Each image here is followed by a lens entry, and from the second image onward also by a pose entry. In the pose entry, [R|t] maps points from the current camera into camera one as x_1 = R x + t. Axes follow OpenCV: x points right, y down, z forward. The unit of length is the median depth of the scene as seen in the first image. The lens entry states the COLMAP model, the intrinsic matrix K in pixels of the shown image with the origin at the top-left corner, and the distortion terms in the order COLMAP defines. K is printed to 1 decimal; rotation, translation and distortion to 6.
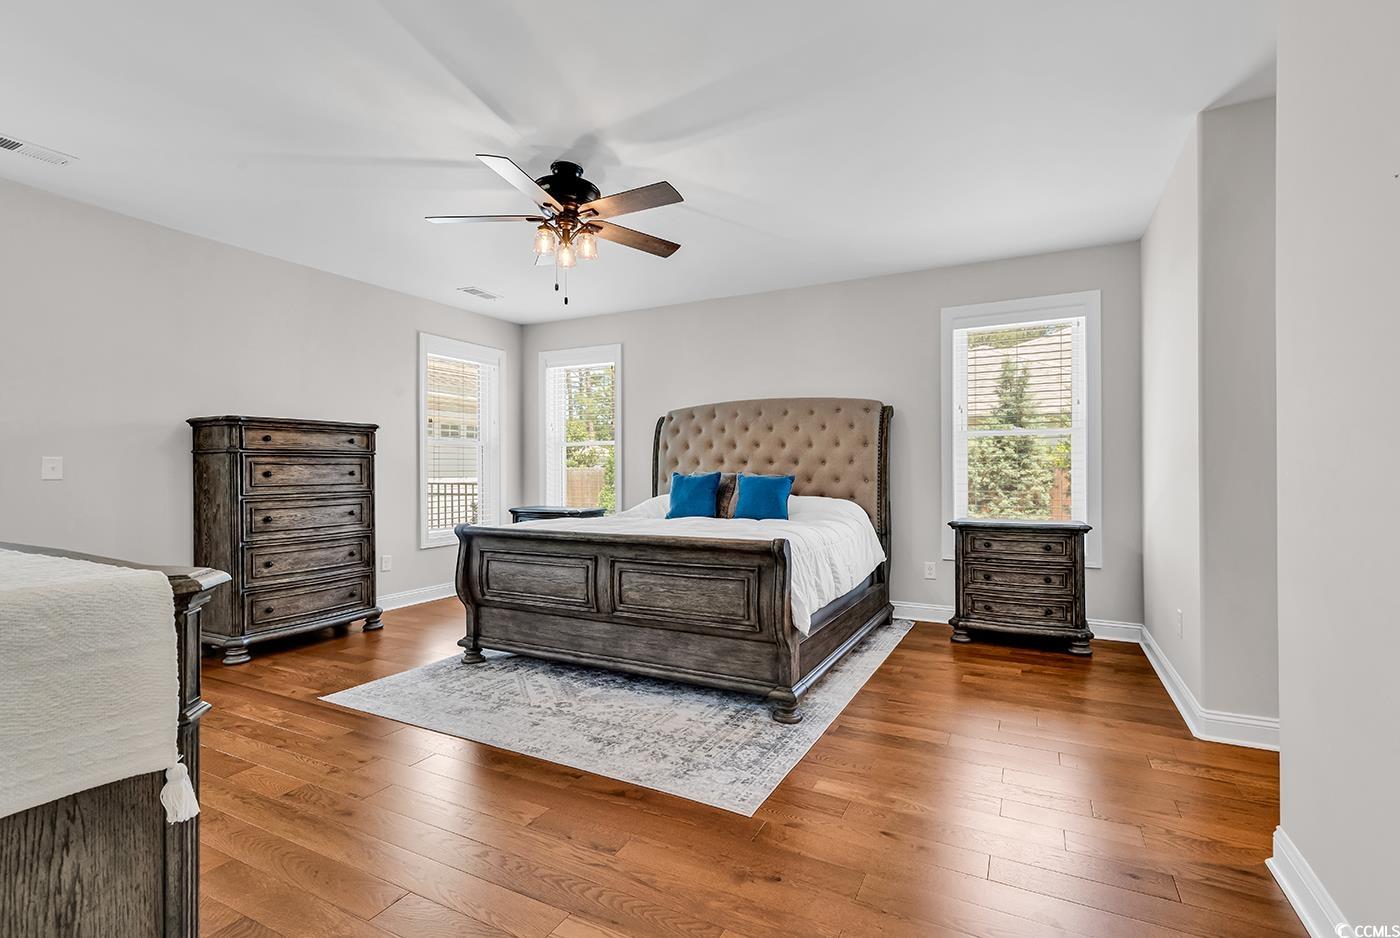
lens RADIAL K [[624.4, 0, 692.0], [0, 624.4, 463.7], [0, 0, 1]] dist [0.004665, 0.000204]
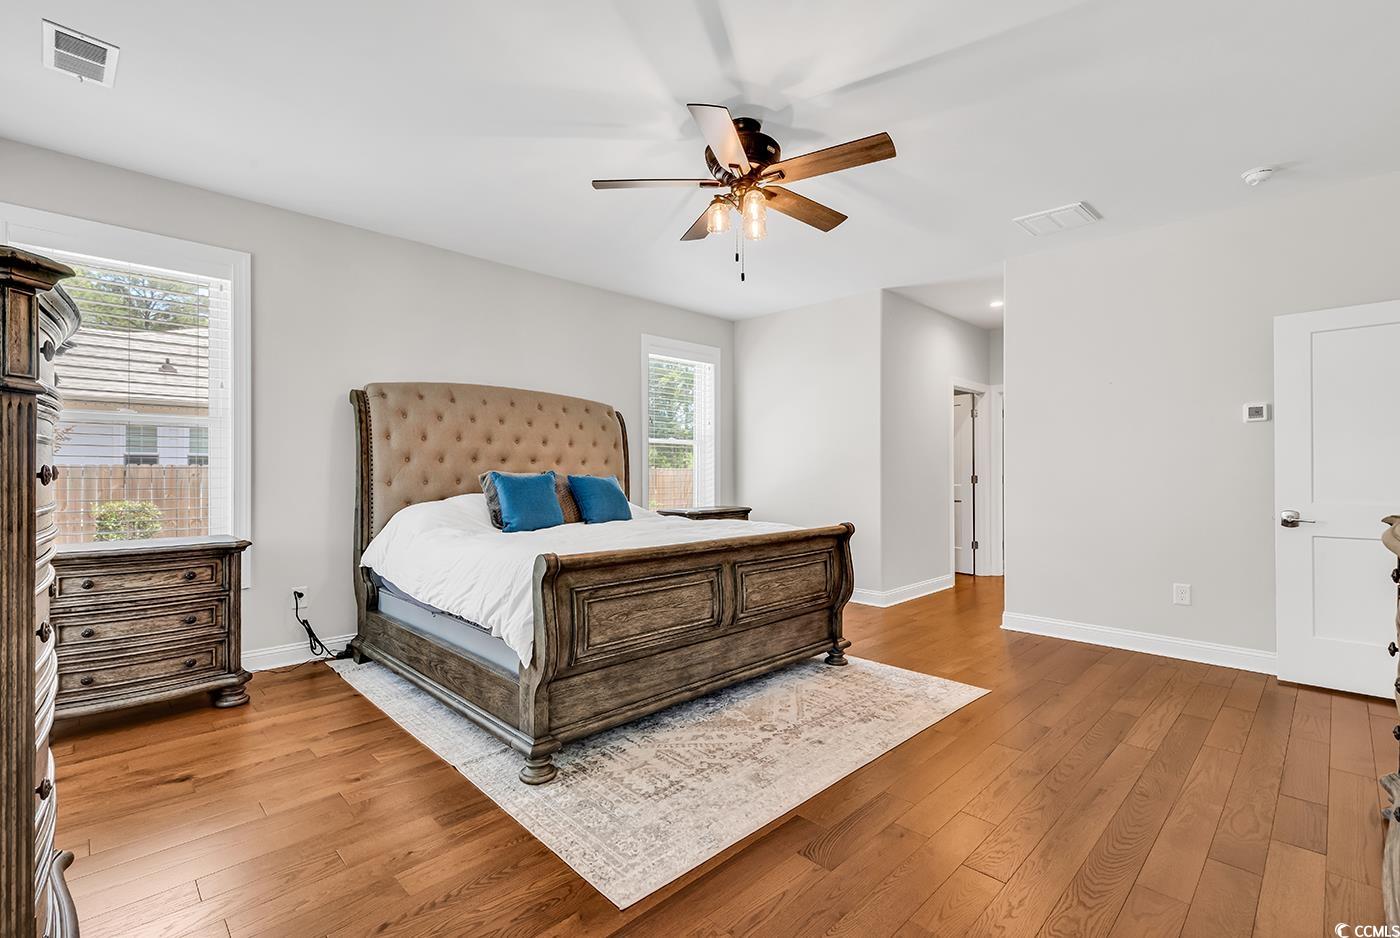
lens RADIAL K [[624.4, 0, 692.4], [0, 624.4, 472.8], [0, 0, 1]] dist [0.004665, 0.000204]
pose [[0.331372, 0.010245, 0.943445, -1.043806], [0.004017, 0.999917, -0.012269, 0.027463], [-0.943492, 0.007856, 0.331303, 0.764209]]
